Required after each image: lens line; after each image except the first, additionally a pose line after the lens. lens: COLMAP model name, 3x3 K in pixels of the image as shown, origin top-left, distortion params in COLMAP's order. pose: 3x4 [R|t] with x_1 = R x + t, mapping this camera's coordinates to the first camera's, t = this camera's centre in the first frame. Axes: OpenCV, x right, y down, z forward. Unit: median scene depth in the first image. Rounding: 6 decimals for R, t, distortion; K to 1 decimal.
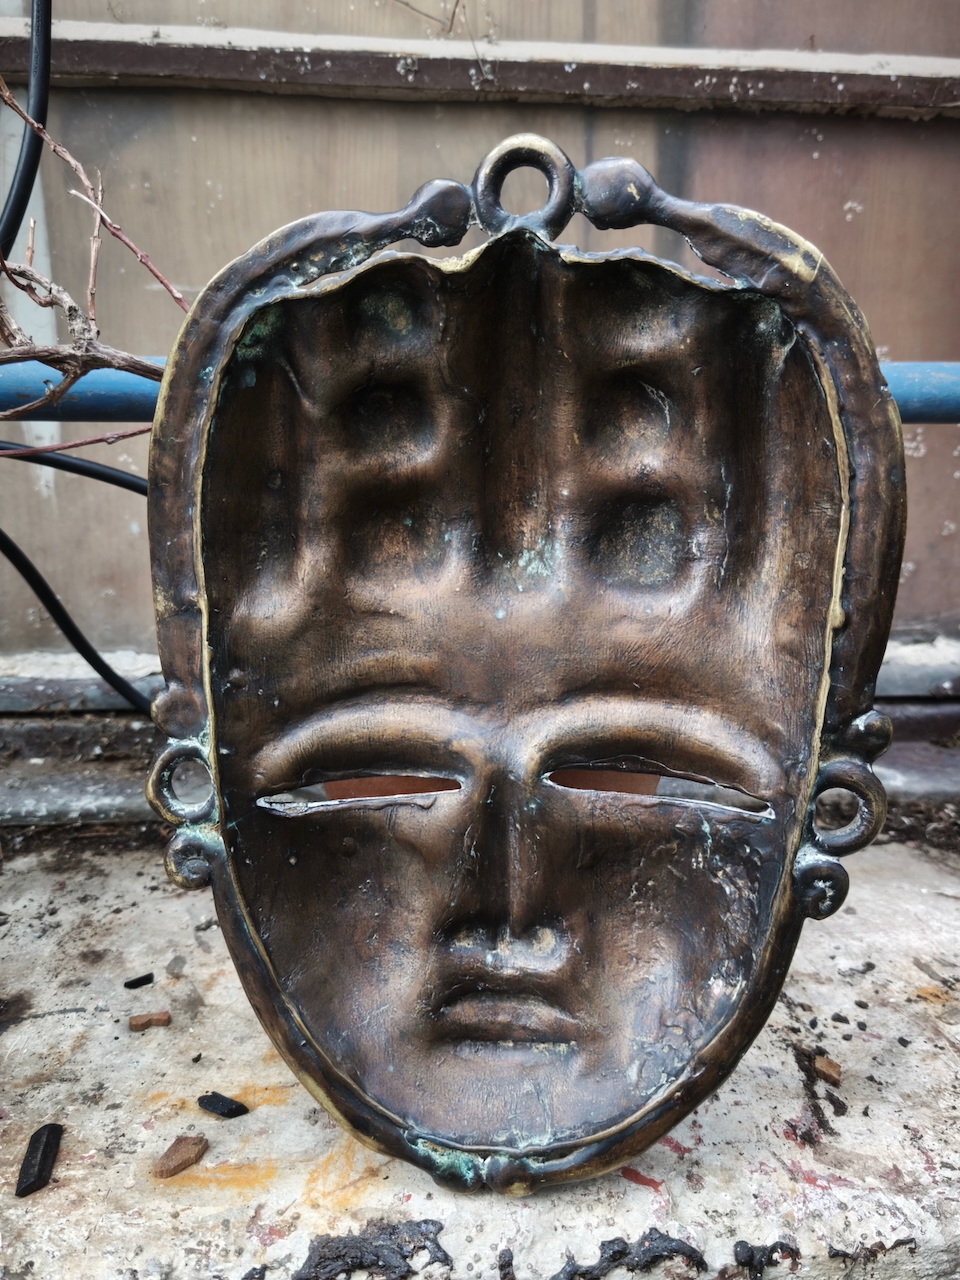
lens RADIAL K [[1009.4, 0, 480.0], [0, 1009.4, 640.0], [0, 0, 1]] dist [0.042190, -0.002119]
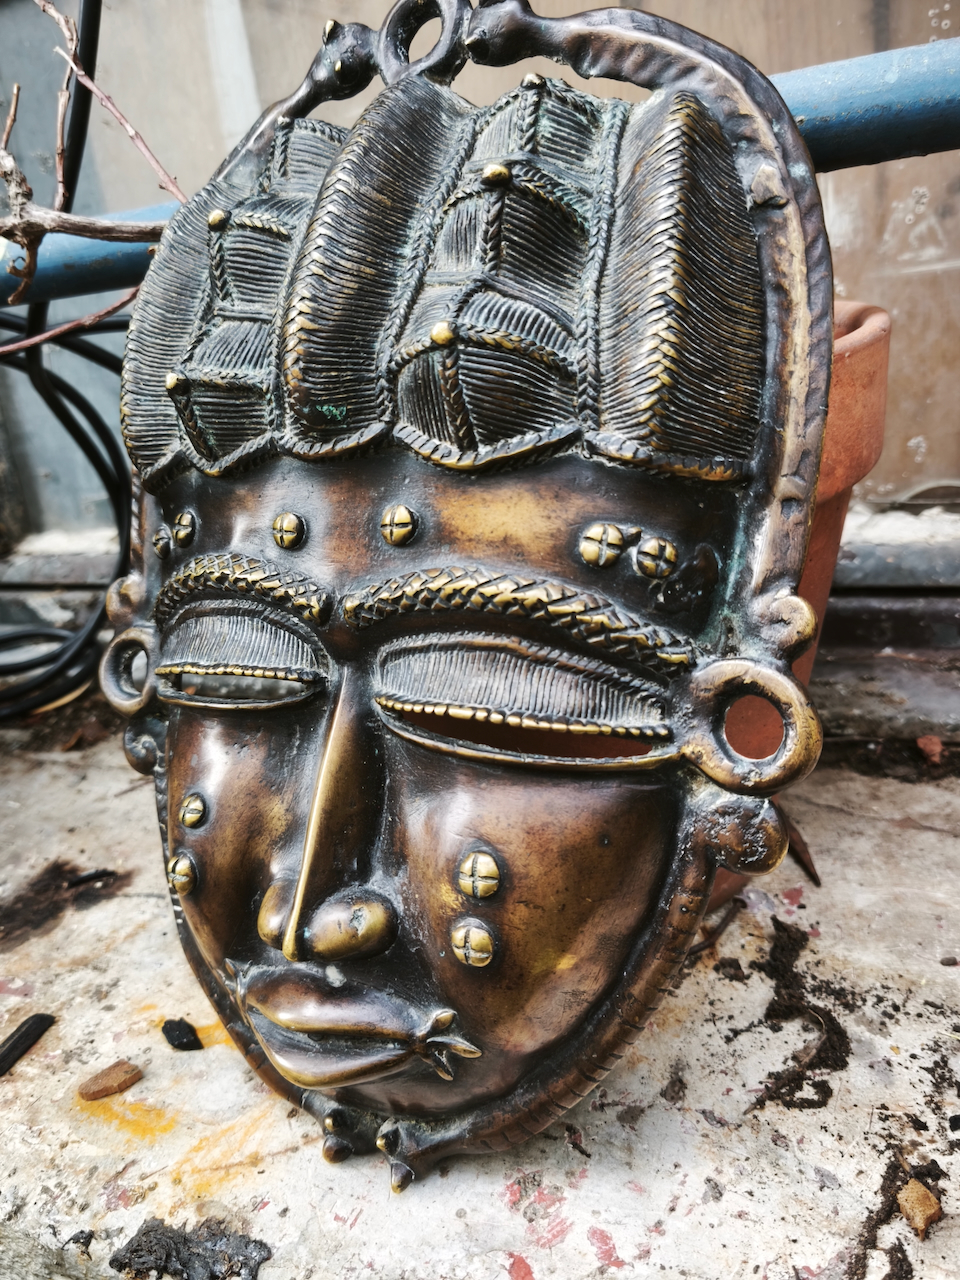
lens RADIAL K [[1021.9, 0, 475.8], [0, 1021.9, 631.2], [0, 0, 1]] dist [0.056160, -0.038209]
pose [[0.860925, 0.045321, -0.506709, 0.391017], [0.027624, 0.990390, 0.135516, -0.026020], [0.507981, -0.130667, 0.851400, 0.338135]]
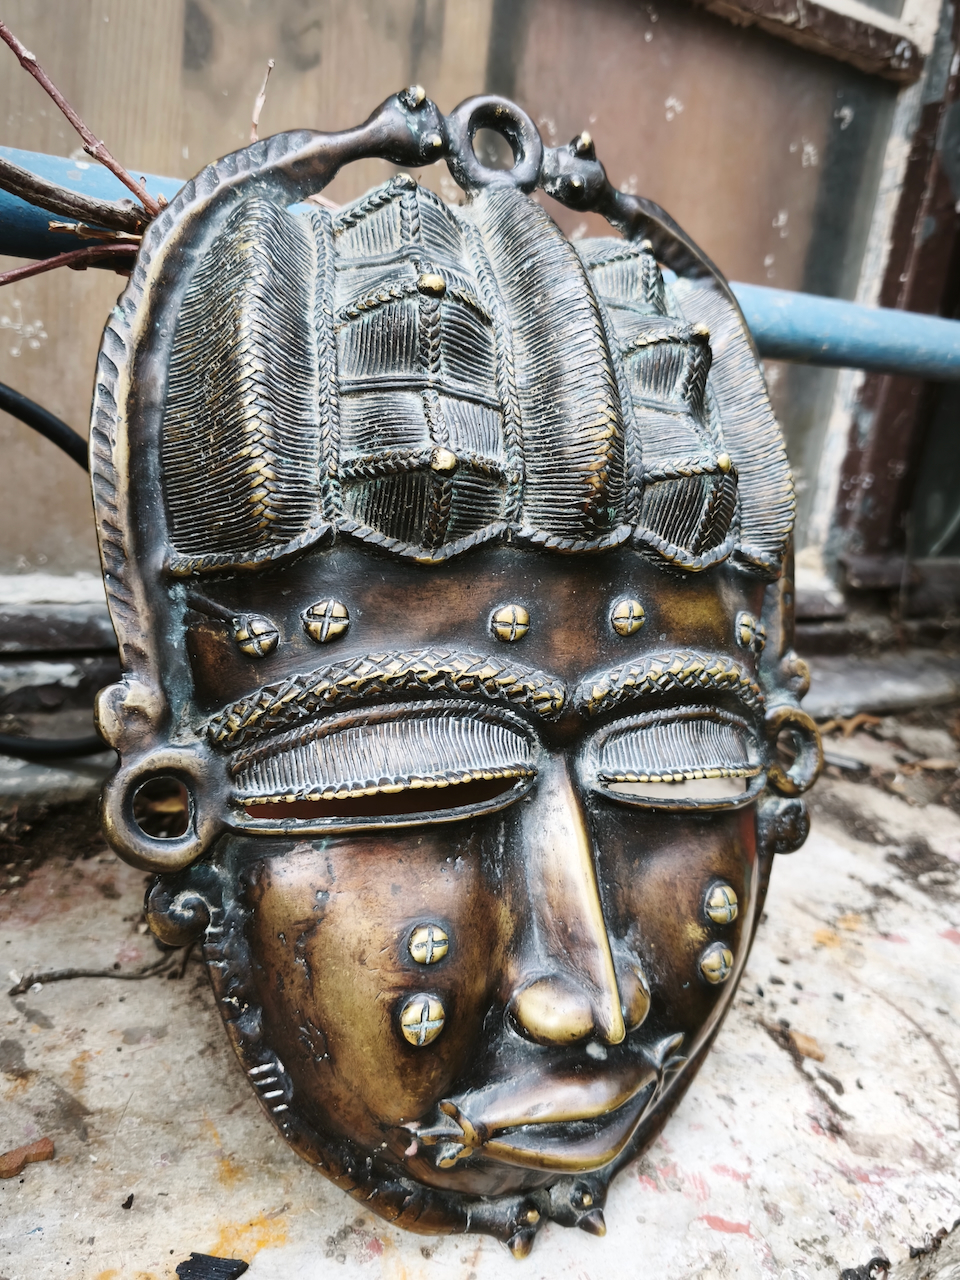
lens RADIAL K [[1021.9, 0, 475.8], [0, 1021.9, 631.2], [0, 0, 1]] dist [0.056160, -0.038209]
pose [[0.895910, -0.016034, 0.443946, -0.358581], [-0.037713, 0.992995, 0.111972, -0.070086], [-0.442632, -0.117059, 0.889030, 0.284782]]
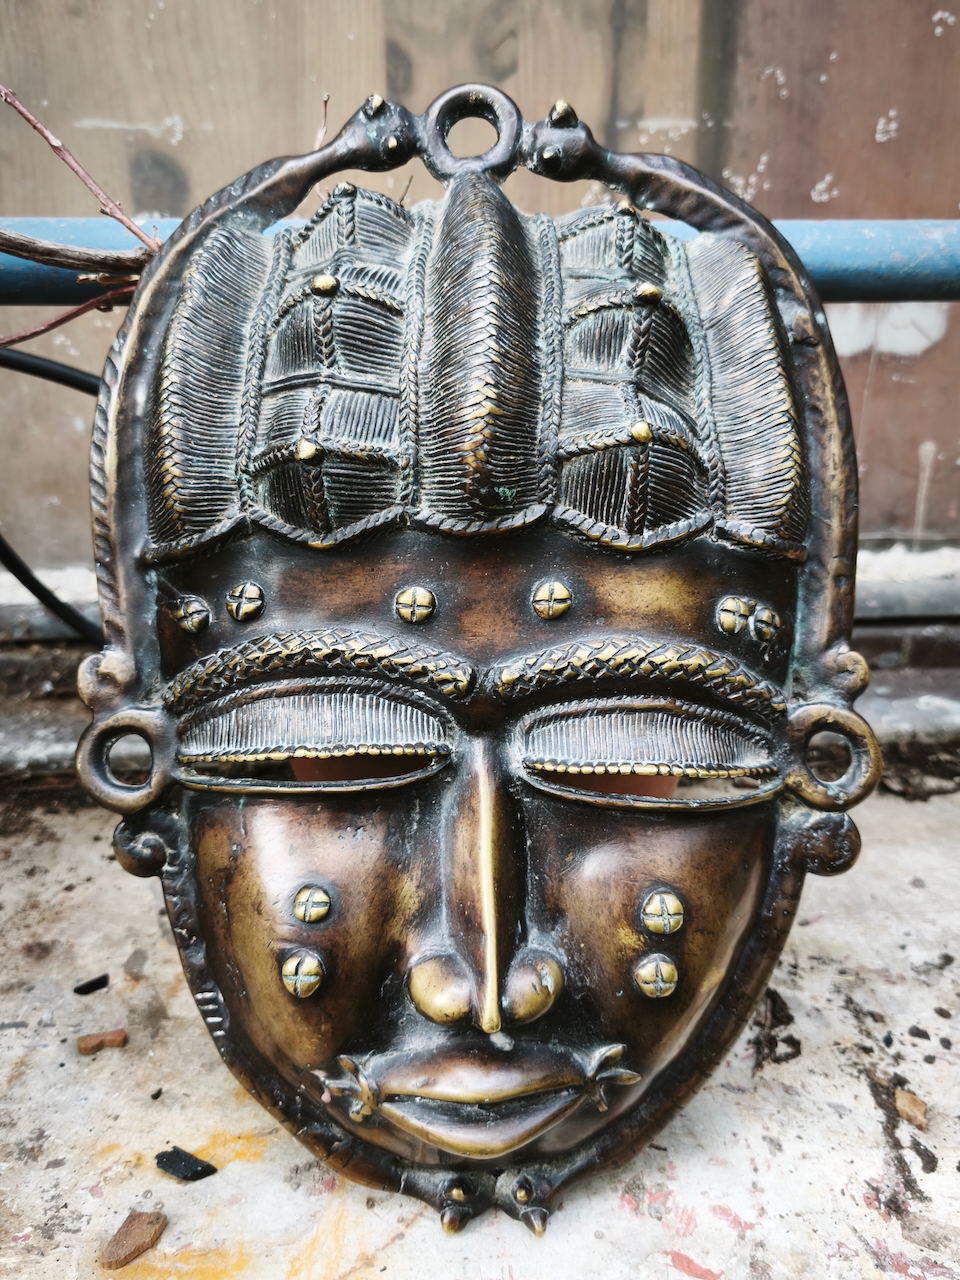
lens RADIAL K [[1021.9, 0, 475.8], [0, 1021.9, 631.2], [0, 0, 1]] dist [0.056160, -0.038209]
pose [[0.999995, -0.003130, -0.001080, -0.012688], [0.003239, 0.992535, 0.121914, -0.067257], [0.000690, -0.121917, 0.992540, 0.192635]]
